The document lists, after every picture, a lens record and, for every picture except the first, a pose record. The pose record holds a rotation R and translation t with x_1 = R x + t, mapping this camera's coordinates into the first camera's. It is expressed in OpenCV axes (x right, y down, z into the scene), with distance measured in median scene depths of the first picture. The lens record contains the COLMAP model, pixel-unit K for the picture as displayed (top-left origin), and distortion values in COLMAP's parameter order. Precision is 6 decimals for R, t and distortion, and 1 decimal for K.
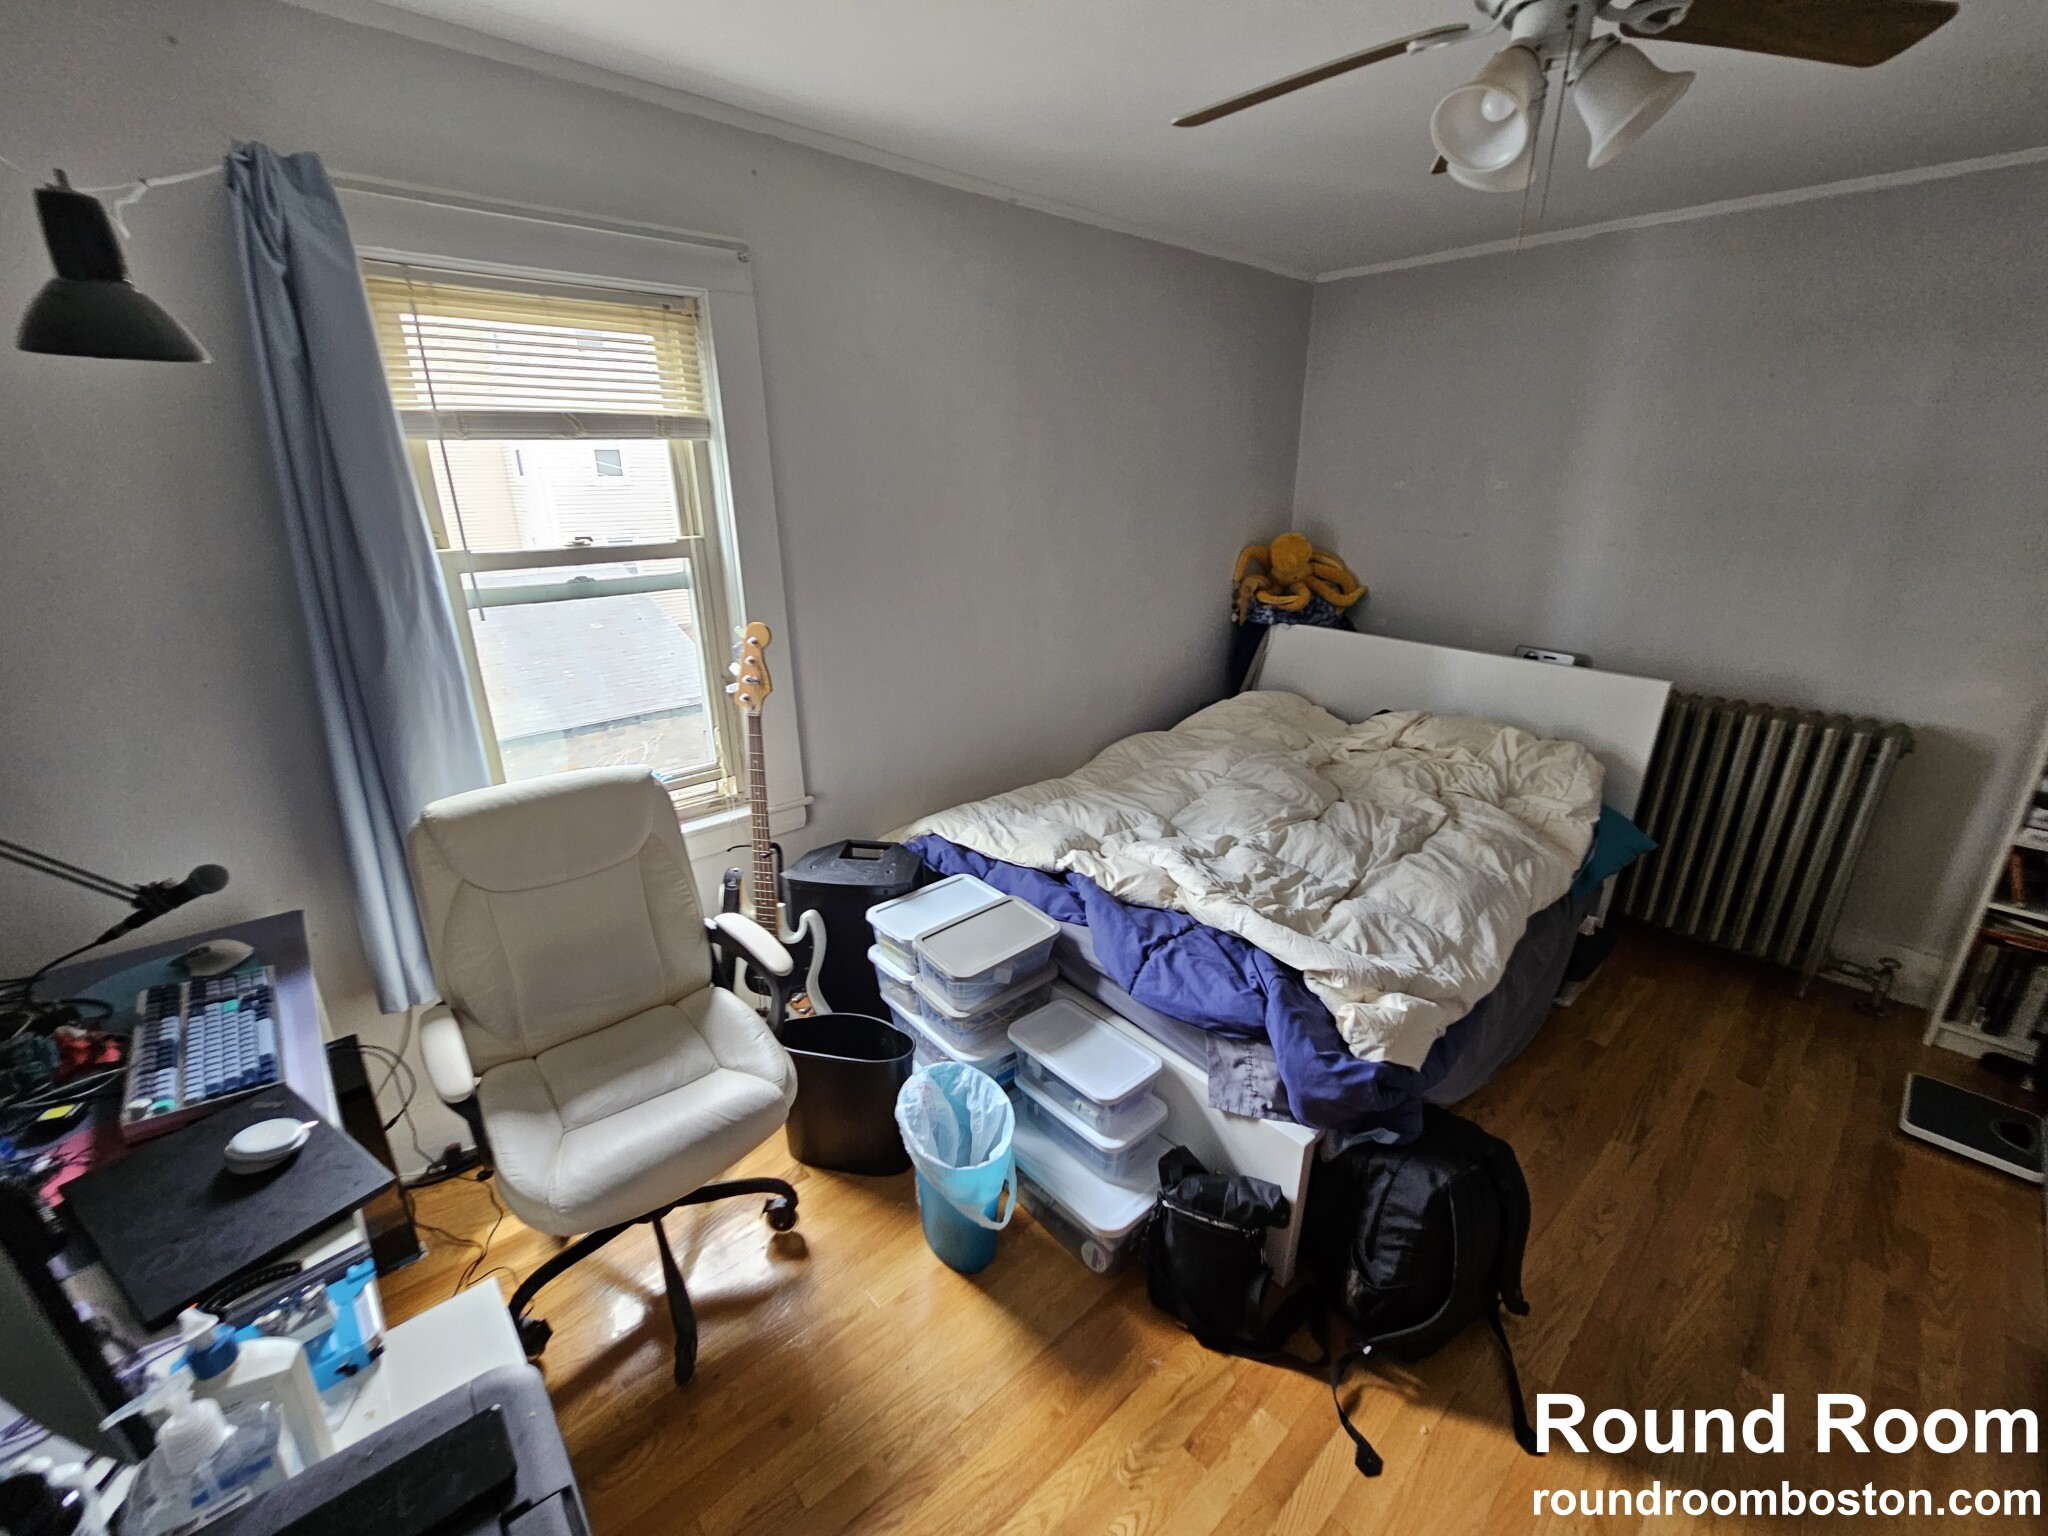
lens RADIAL K [[836.7, 0, 1018.3], [0, 836.7, 772.2], [0, 0, 1]] dist [0.000587, -0.000446]
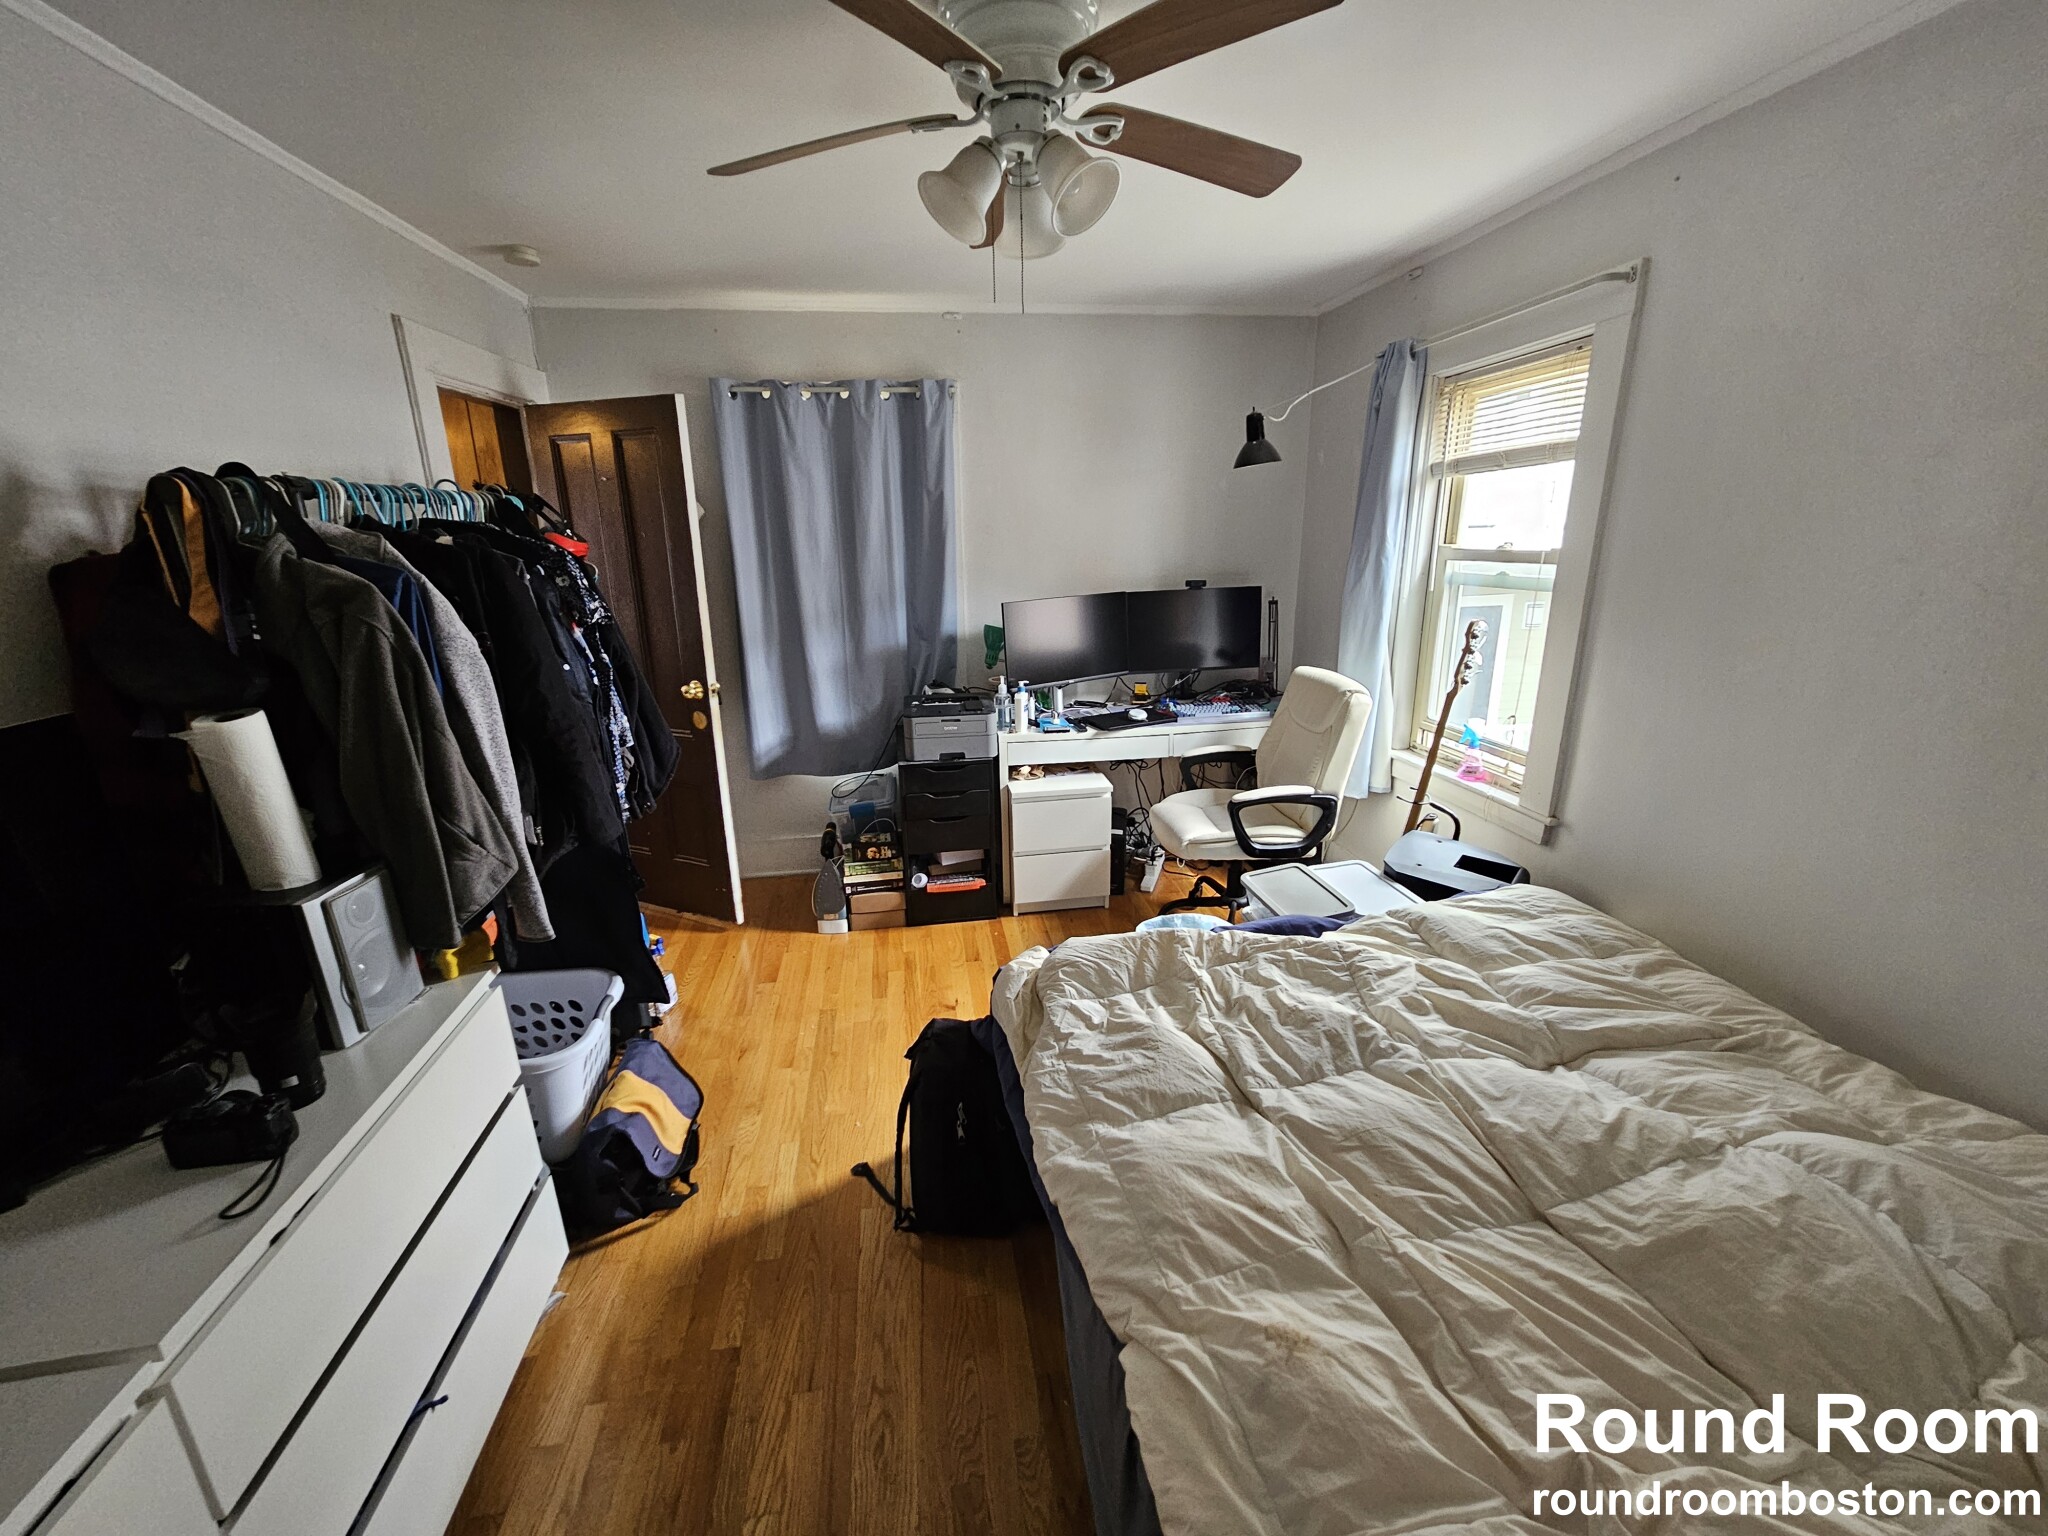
lens RADIAL K [[836.7, 0, 1021.6], [0, 836.7, 772.2], [0, 0, 1]] dist [0.000587, -0.000446]
pose [[-0.548681, 0.253184, -0.796773, 1.061389], [-0.250706, 0.859352, 0.445713, -0.373113], [0.797556, 0.444310, -0.408036, 1.109417]]
